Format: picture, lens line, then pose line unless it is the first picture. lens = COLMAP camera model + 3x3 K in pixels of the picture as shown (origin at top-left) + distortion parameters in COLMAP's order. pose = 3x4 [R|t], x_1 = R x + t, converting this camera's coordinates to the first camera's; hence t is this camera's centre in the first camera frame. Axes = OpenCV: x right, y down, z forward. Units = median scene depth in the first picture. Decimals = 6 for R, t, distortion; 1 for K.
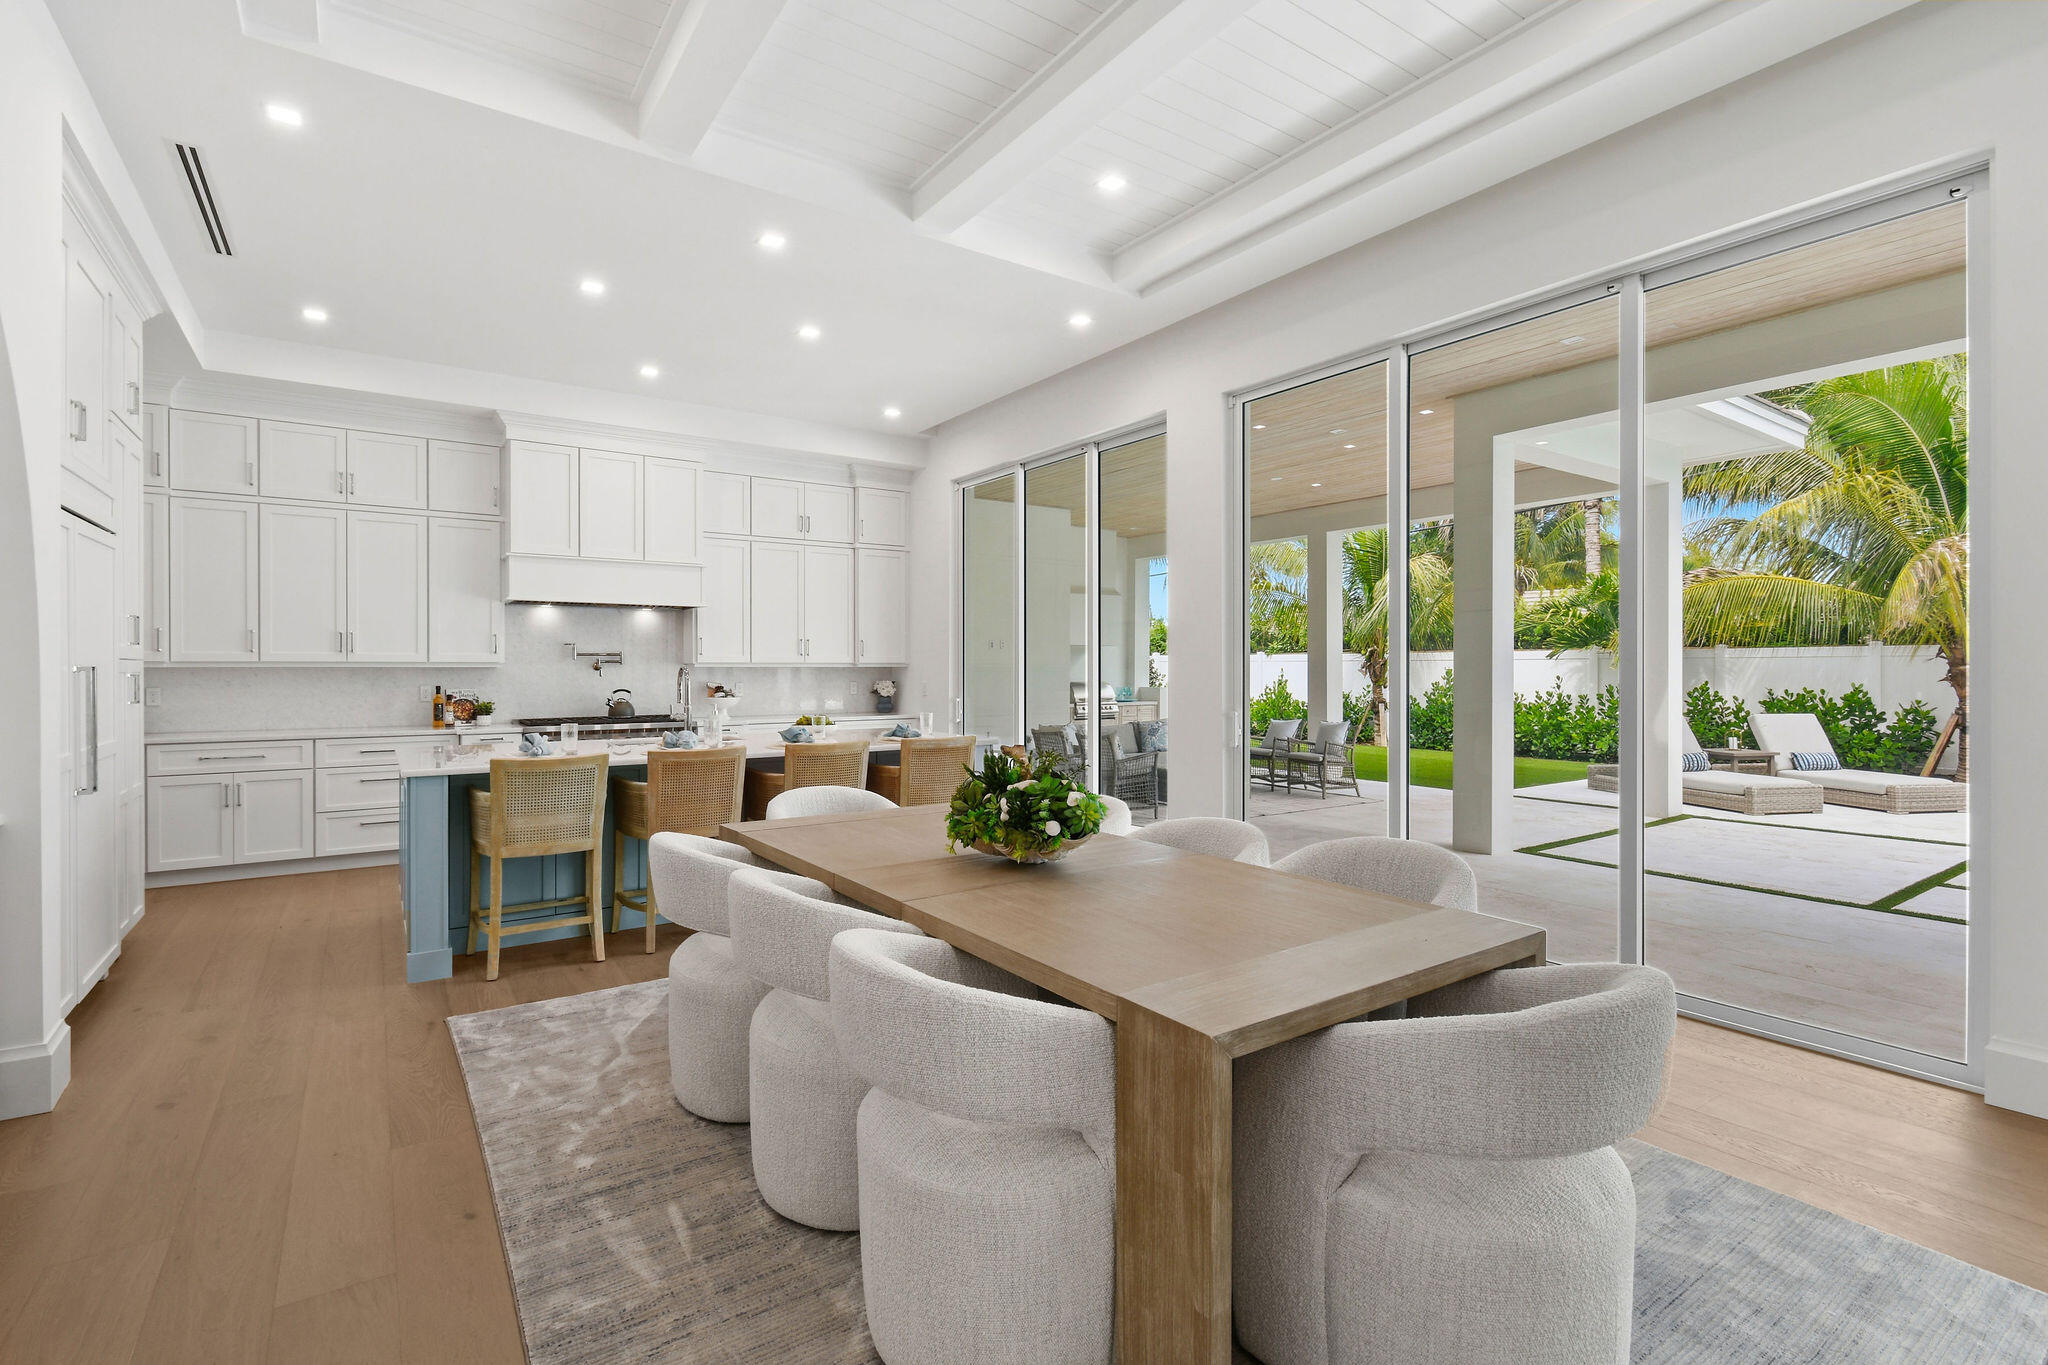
lens RADIAL K [[959.3, 0, 1038.2], [0, 959.3, 674.8], [0, 0, 1]] dist [0.006184, -0.005966]
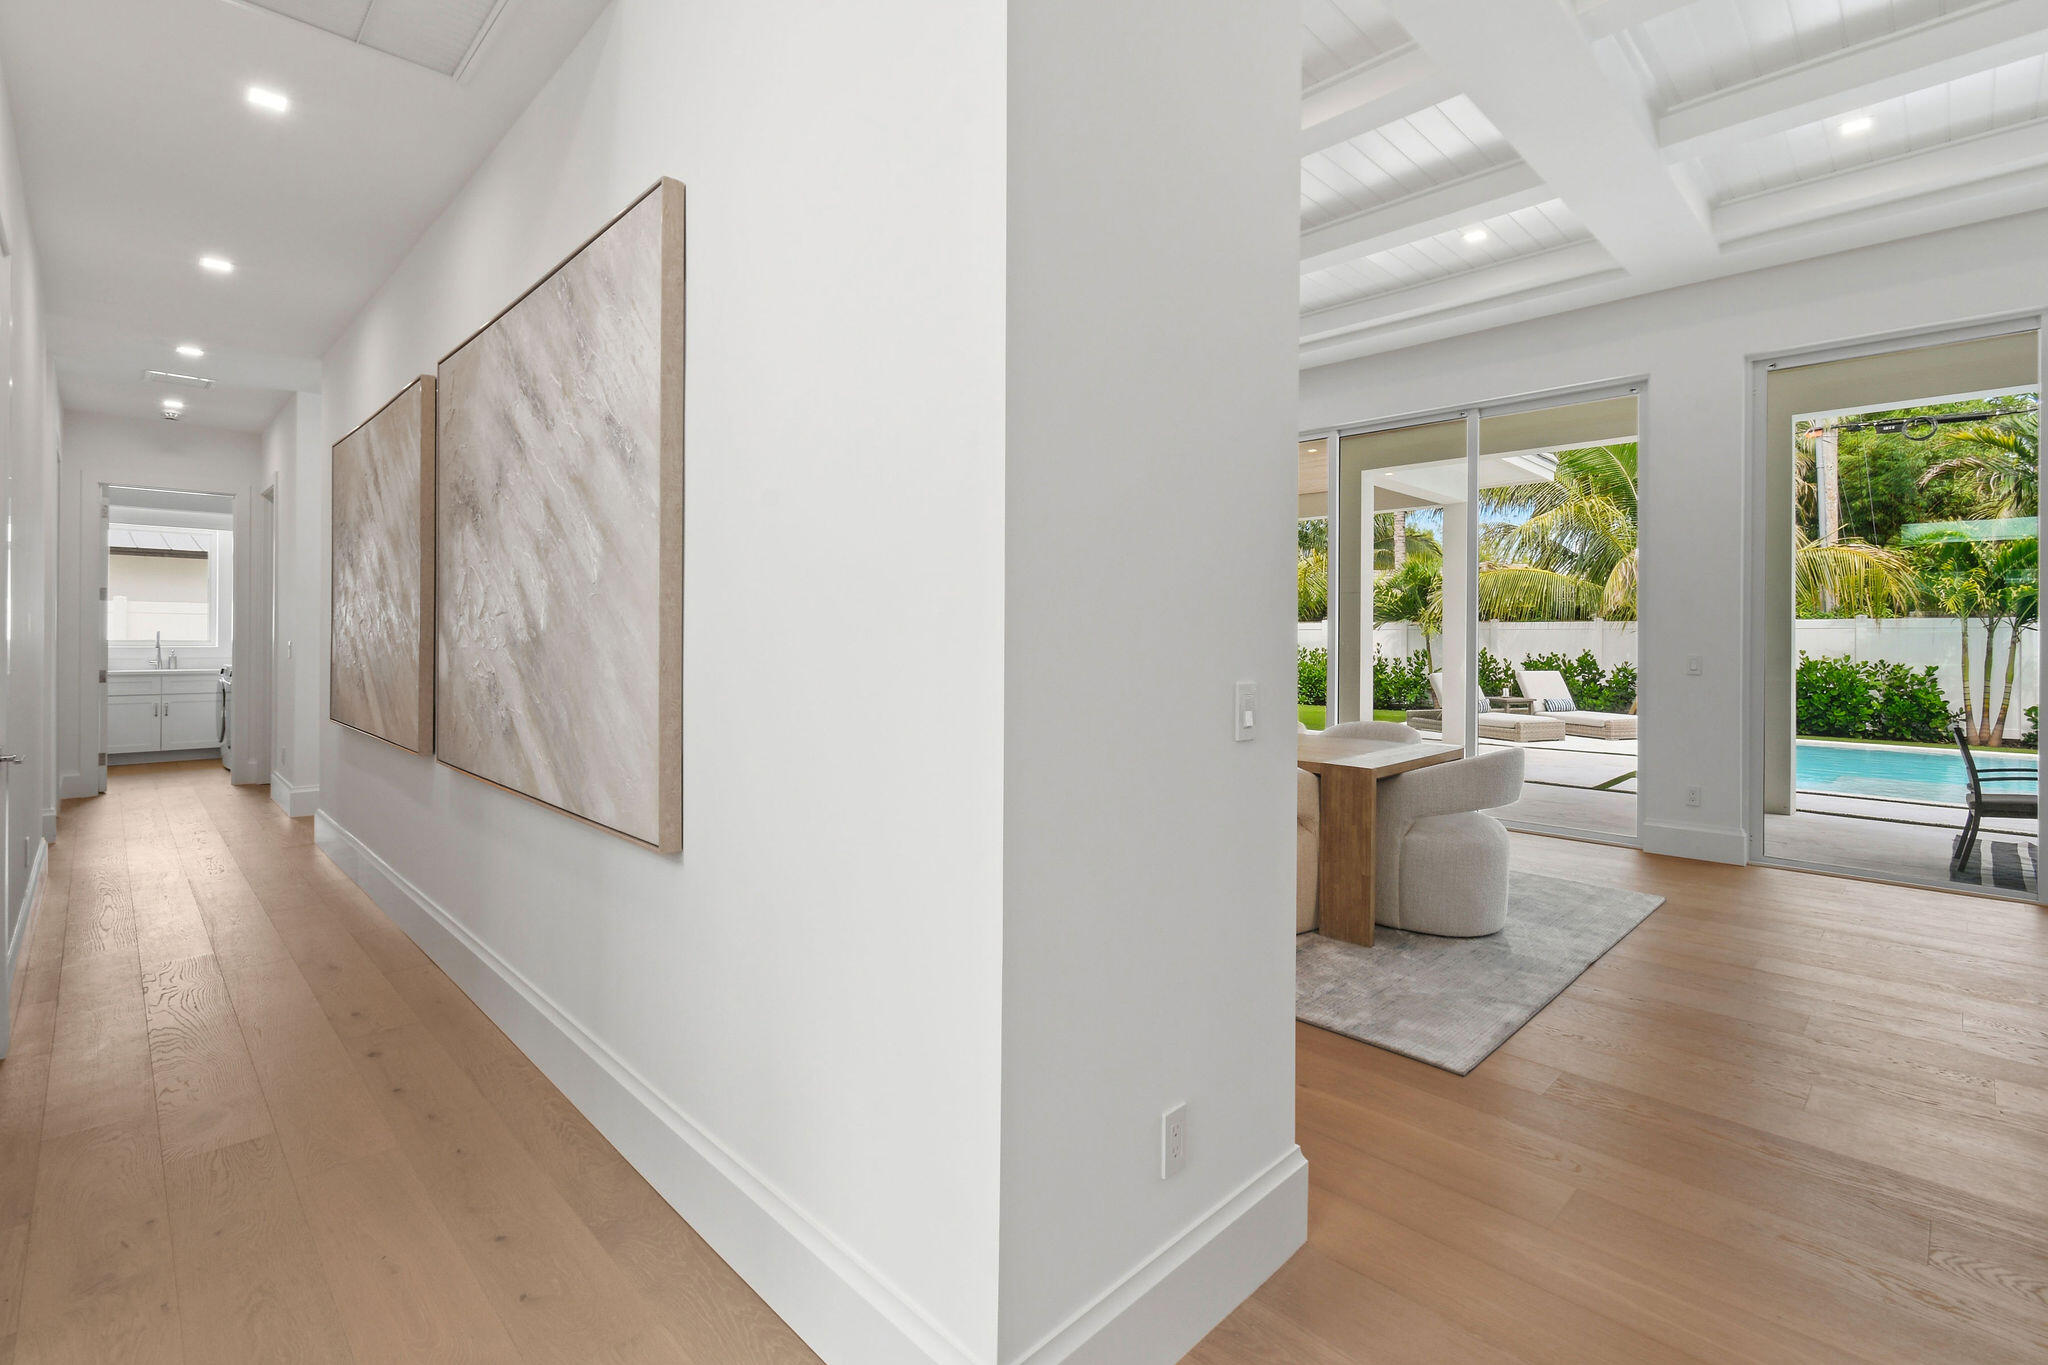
lens RADIAL K [[928.6, 0, 1054.8], [0, 928.6, 636.5], [0, 0, 1]] dist [0.008144, -0.004642]
pose [[0.982497, 0.007460, 0.186127, -0.228997], [-0.006327, 0.999958, -0.006680, 0.007984], [-0.186169, 0.005386, 0.982503, -0.267260]]
